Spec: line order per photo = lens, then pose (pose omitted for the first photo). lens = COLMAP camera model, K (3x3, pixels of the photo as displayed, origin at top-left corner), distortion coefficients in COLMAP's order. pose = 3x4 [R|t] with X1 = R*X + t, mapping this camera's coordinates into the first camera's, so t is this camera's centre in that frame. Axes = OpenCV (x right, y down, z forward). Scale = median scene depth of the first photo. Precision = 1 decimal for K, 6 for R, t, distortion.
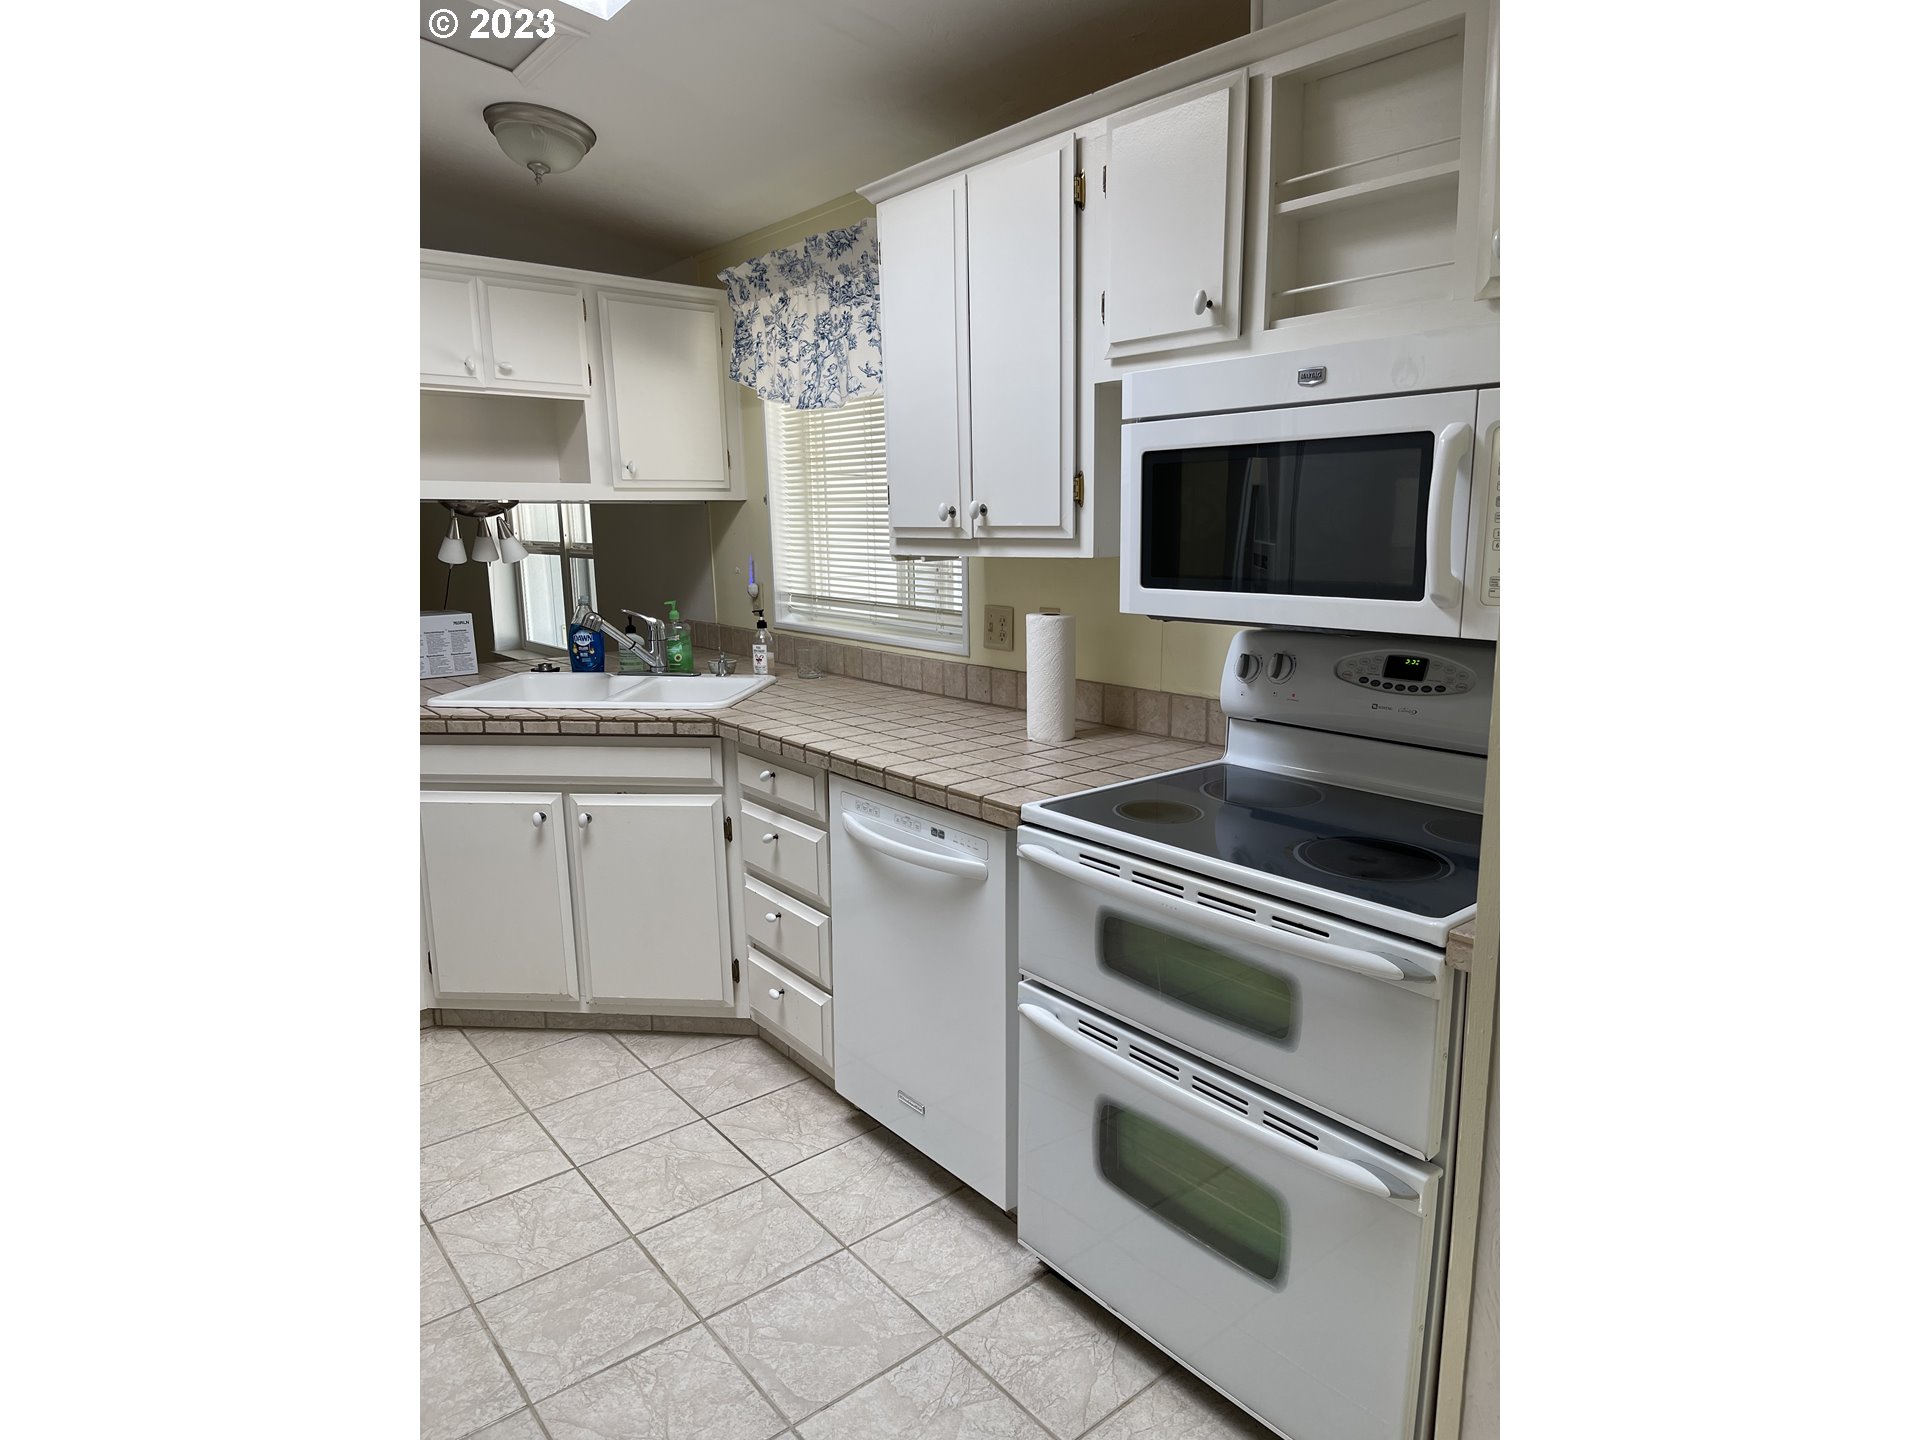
lens RADIAL K [[1098.6, 0, 960.0], [0, 1098.6, 720.0], [0, 0, 1]] dist [0.013519, -0.000424]
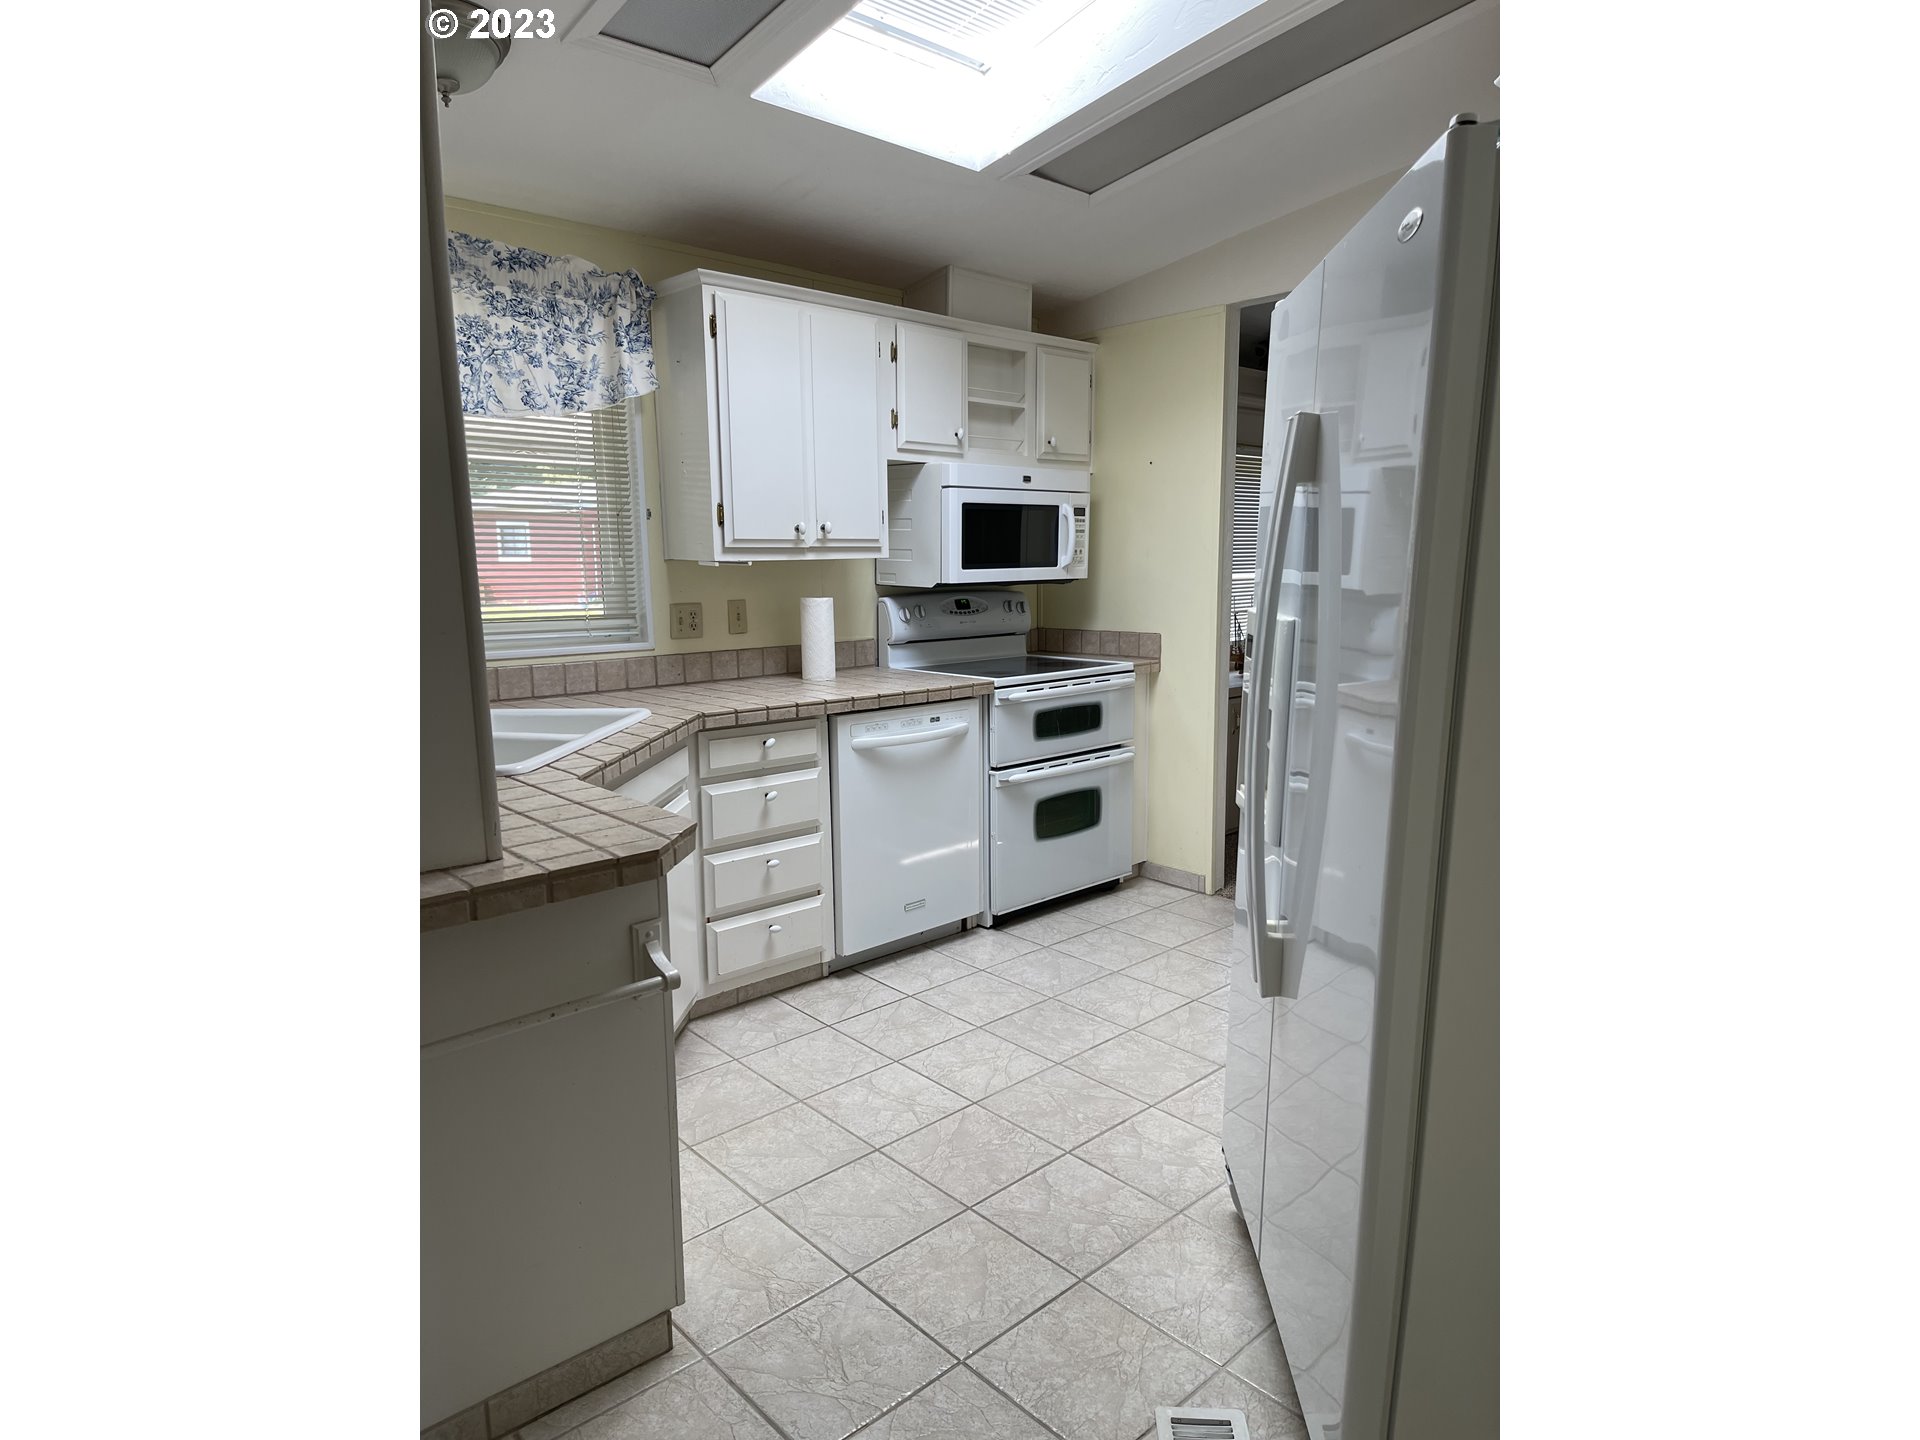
lens RADIAL K [[1098.6, 0, 960.0], [0, 1098.6, 720.0], [0, 0, 1]] dist [0.013519, -0.000424]
pose [[-0.060042, -0.137063, 0.988741, -1.468080], [0.190072, 0.970835, 0.146123, -0.116014], [-0.979932, 0.196705, -0.032239, 0.885648]]
